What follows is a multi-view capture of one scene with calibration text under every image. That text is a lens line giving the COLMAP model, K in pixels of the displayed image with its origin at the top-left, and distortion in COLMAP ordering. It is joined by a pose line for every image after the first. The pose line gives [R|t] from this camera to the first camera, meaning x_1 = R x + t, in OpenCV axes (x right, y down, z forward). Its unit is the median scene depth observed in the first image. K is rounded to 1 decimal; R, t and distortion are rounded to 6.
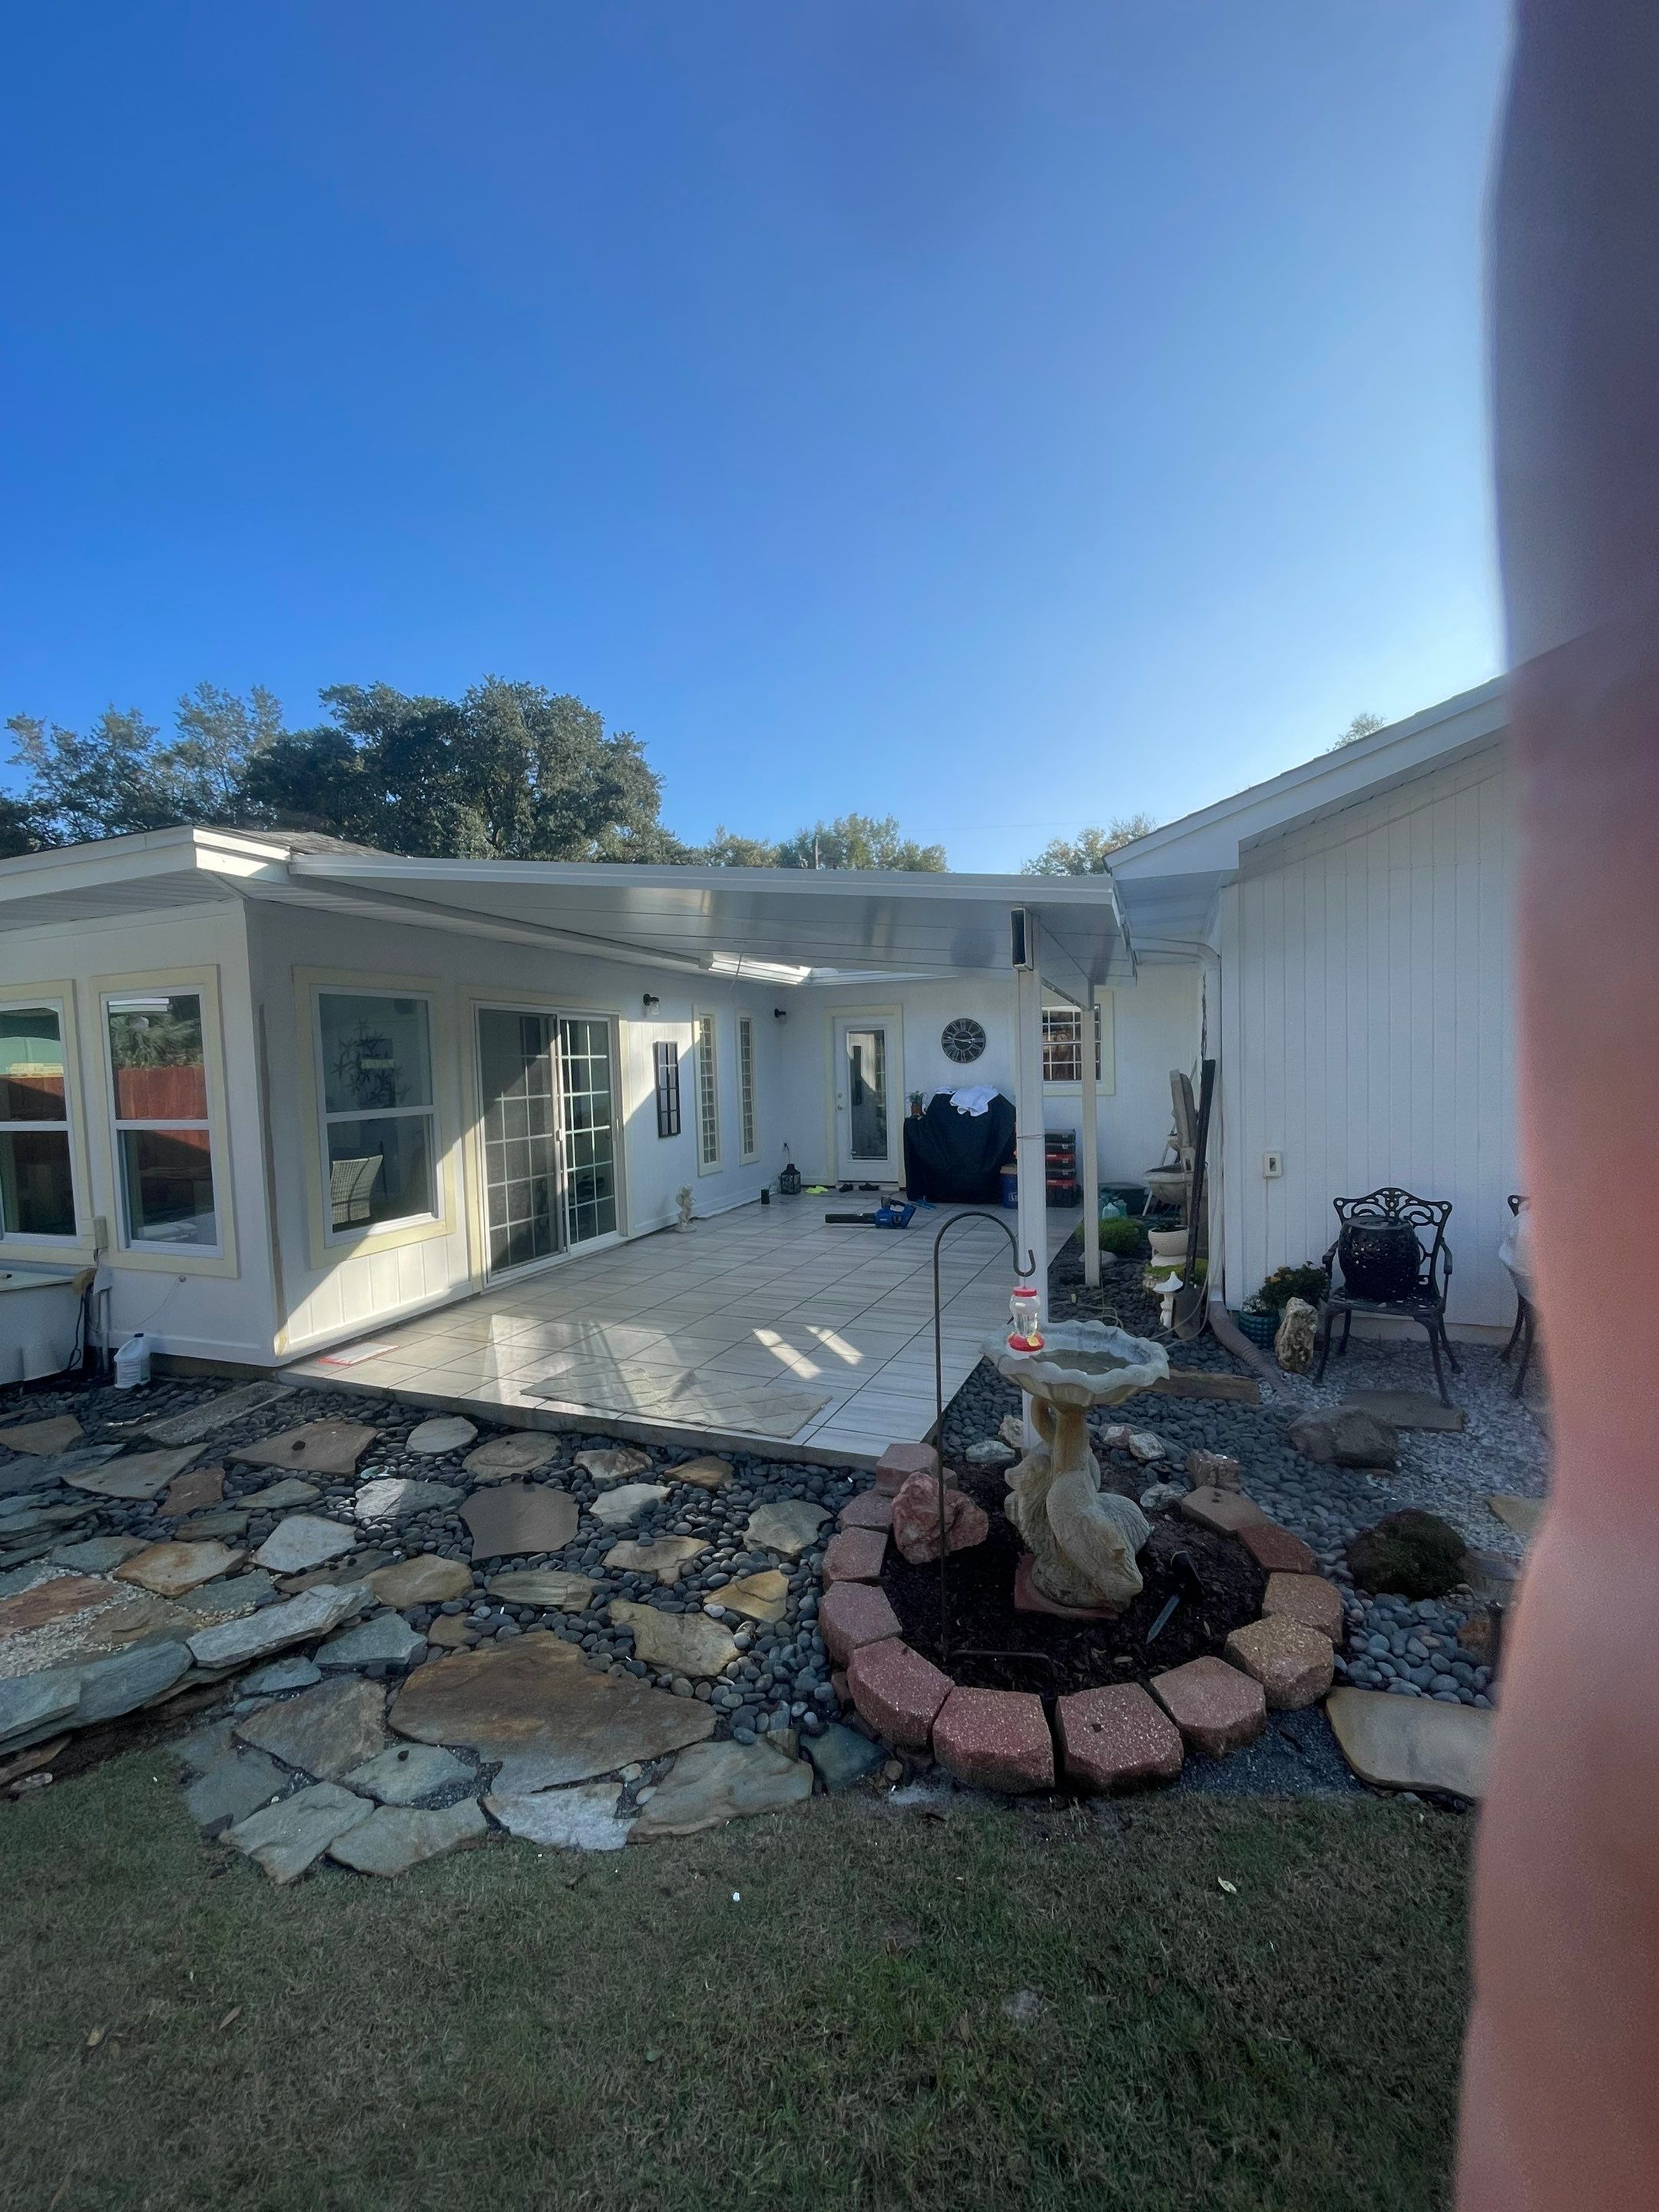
lens RADIAL K [[879.0, 0, 835.6], [0, 879.0, 1112.8], [0, 0, 1]] dist [-0.001833, -0.000012]
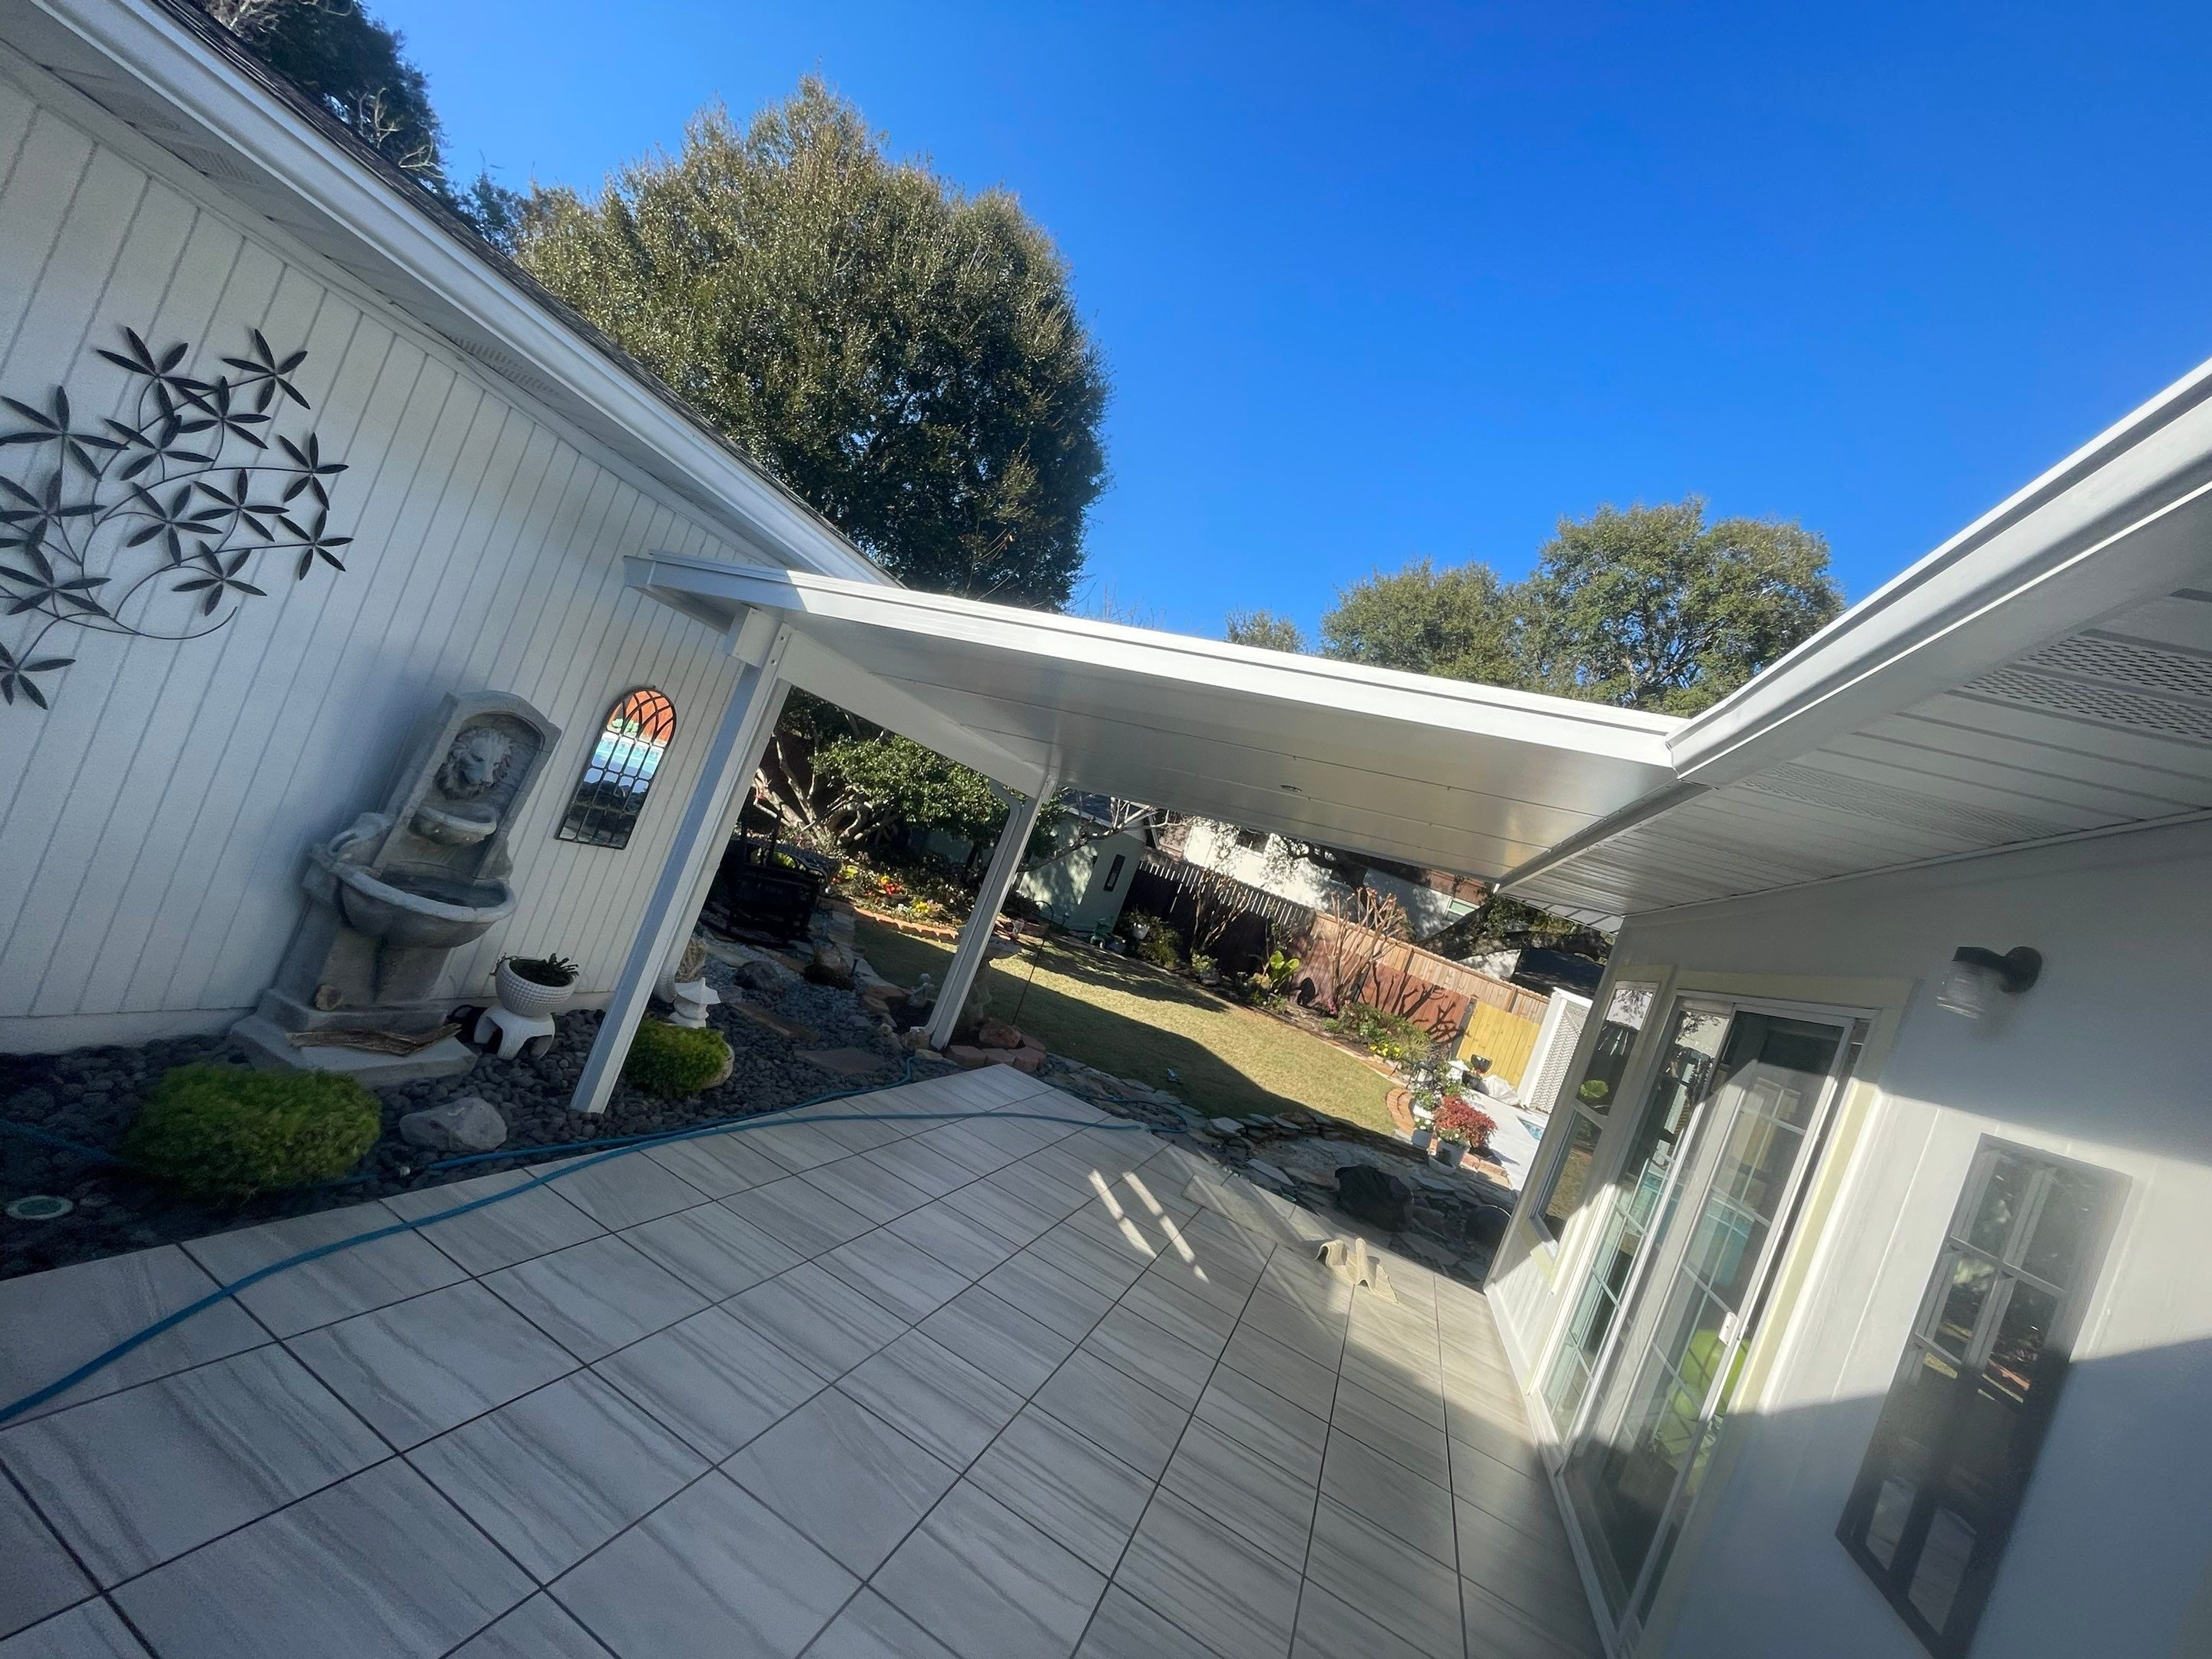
lens RADIAL K [[879.0, 0, 1107.6], [0, 879.0, 844.1], [0, 0, 1]] dist [-0.001833, -0.000012]
pose [[-0.941645, -0.334376, -0.038687, 0.044078], [-0.335903, 0.940880, 0.043762, -0.086550], [0.021767, 0.054204, -0.998293, 1.239555]]
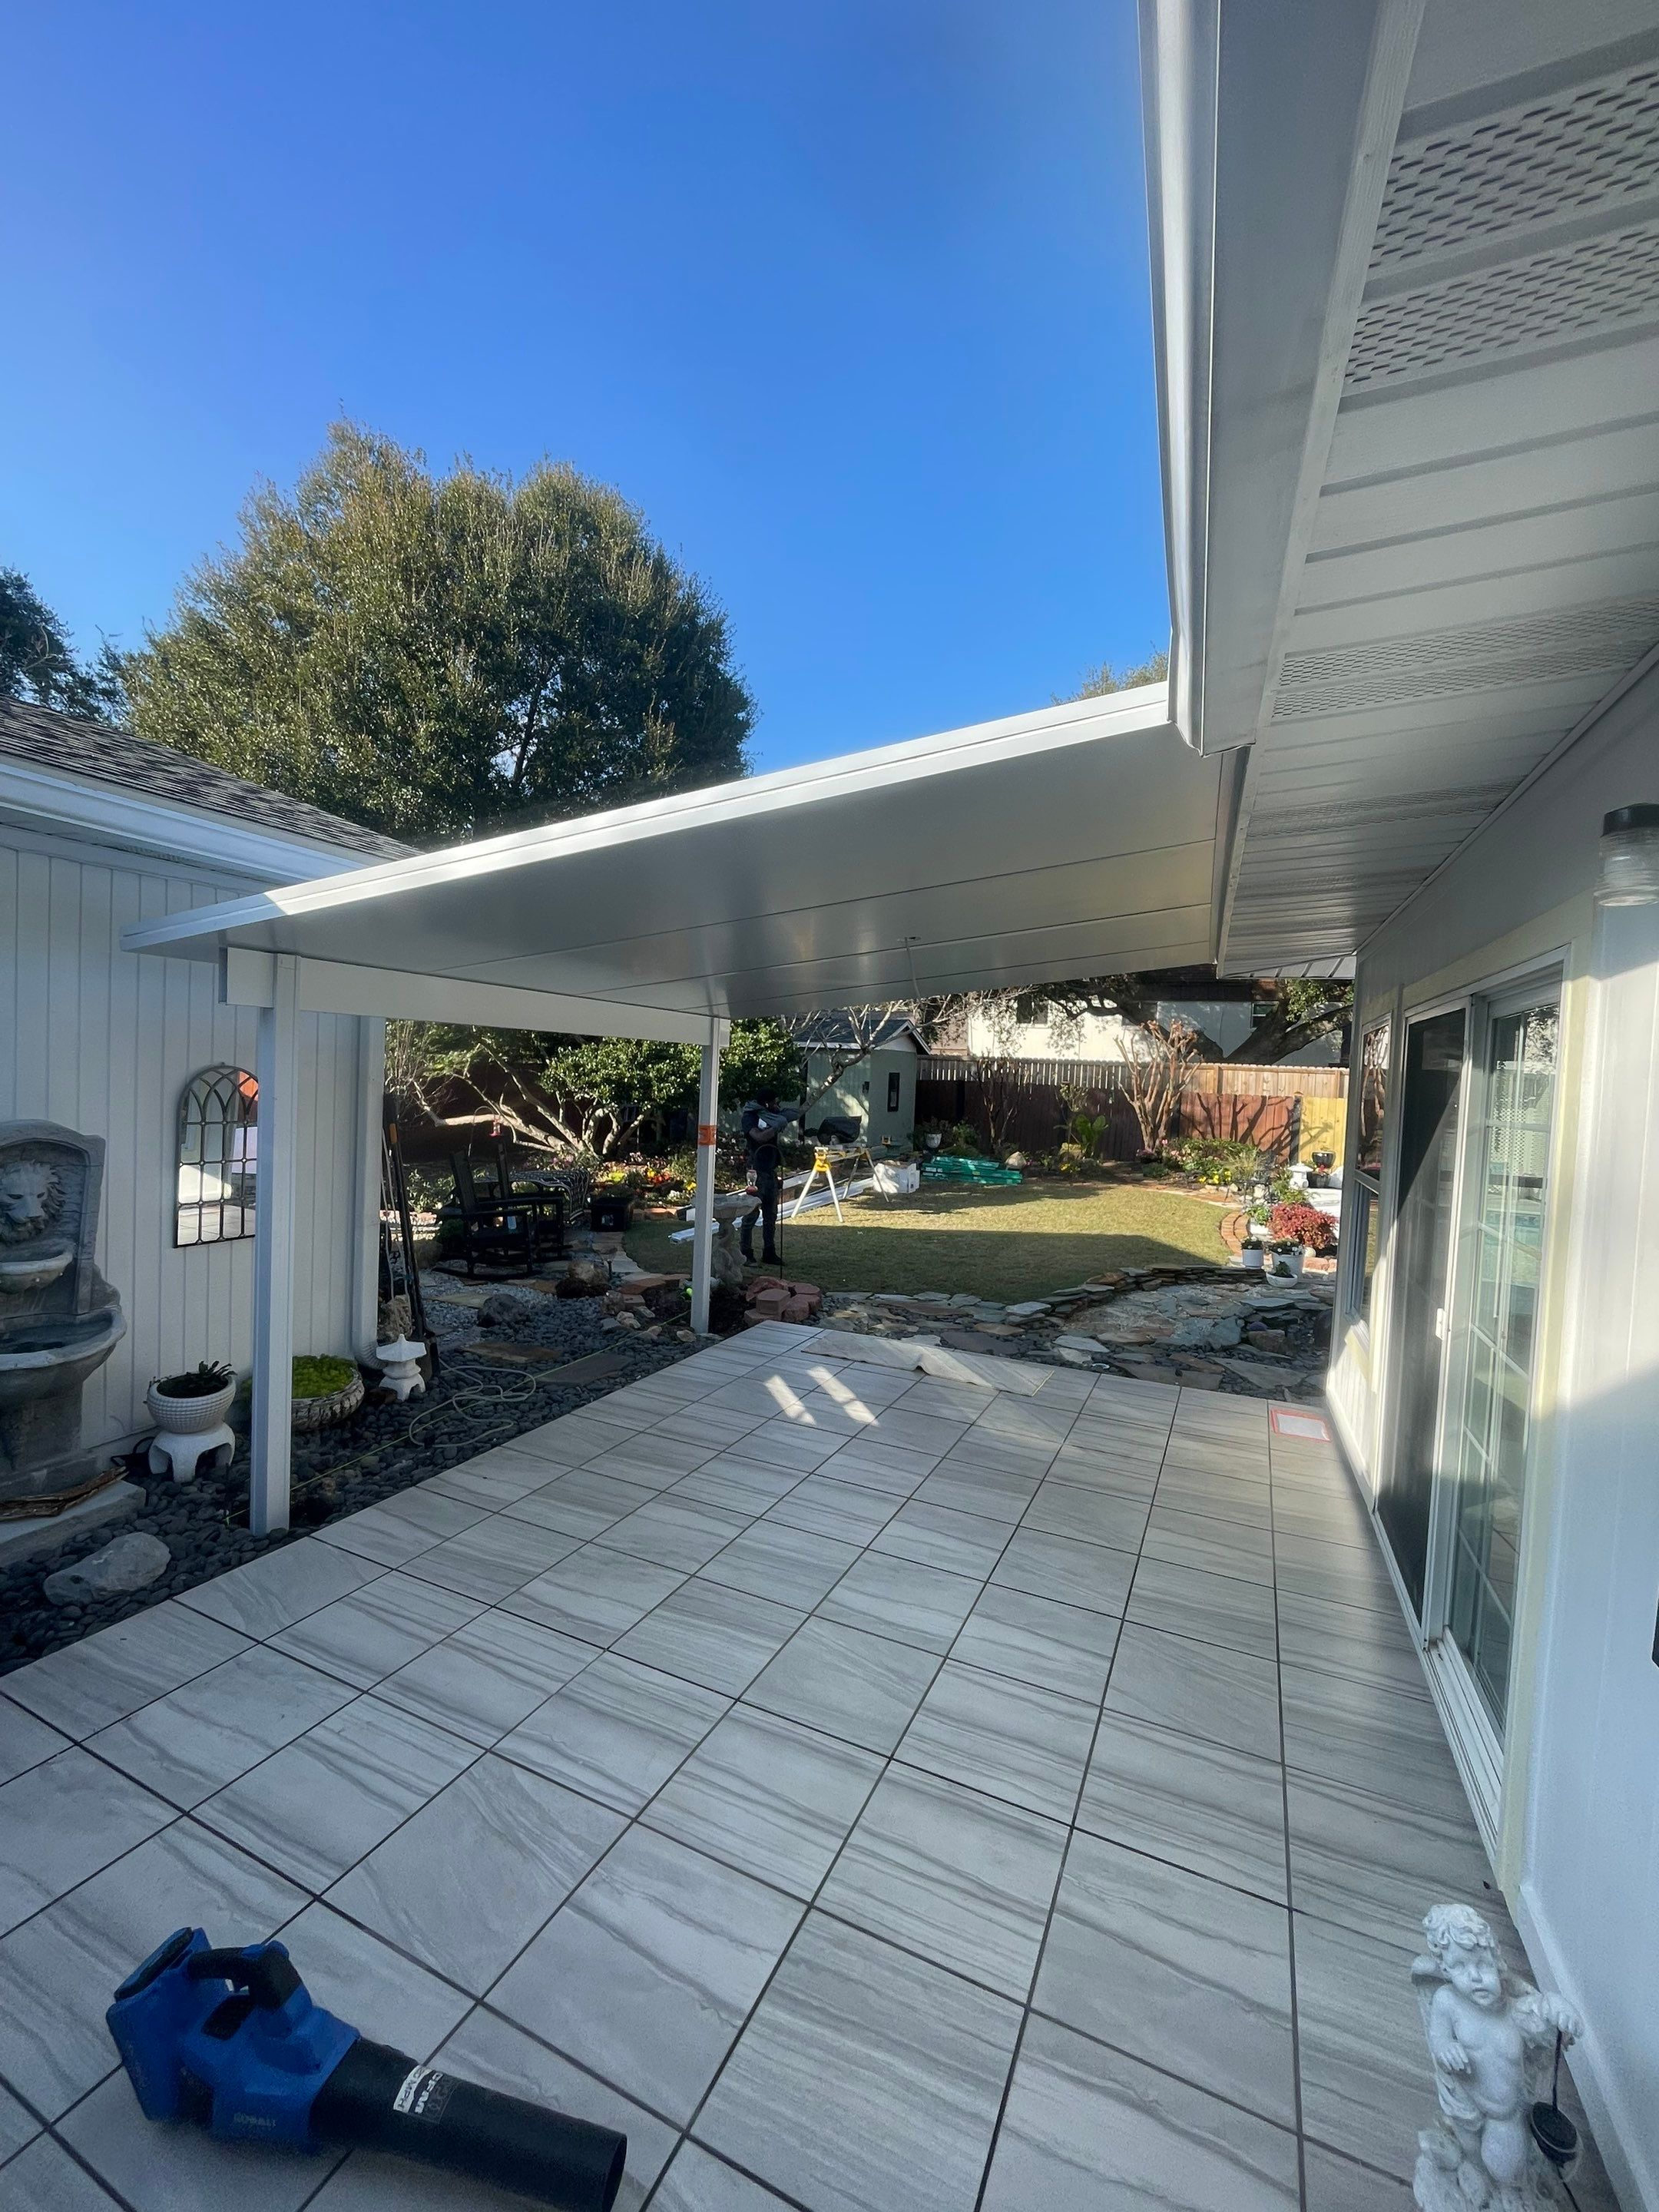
lens RADIAL K [[879.0, 0, 835.6], [0, 879.0, 1112.8], [0, 0, 1]] dist [-0.001833, -0.000012]
pose [[-0.998901, -0.015693, 0.044168, -0.055613], [-0.011307, 0.995138, 0.097839, -0.085595], [-0.045488, 0.097232, -0.994222, 1.185522]]
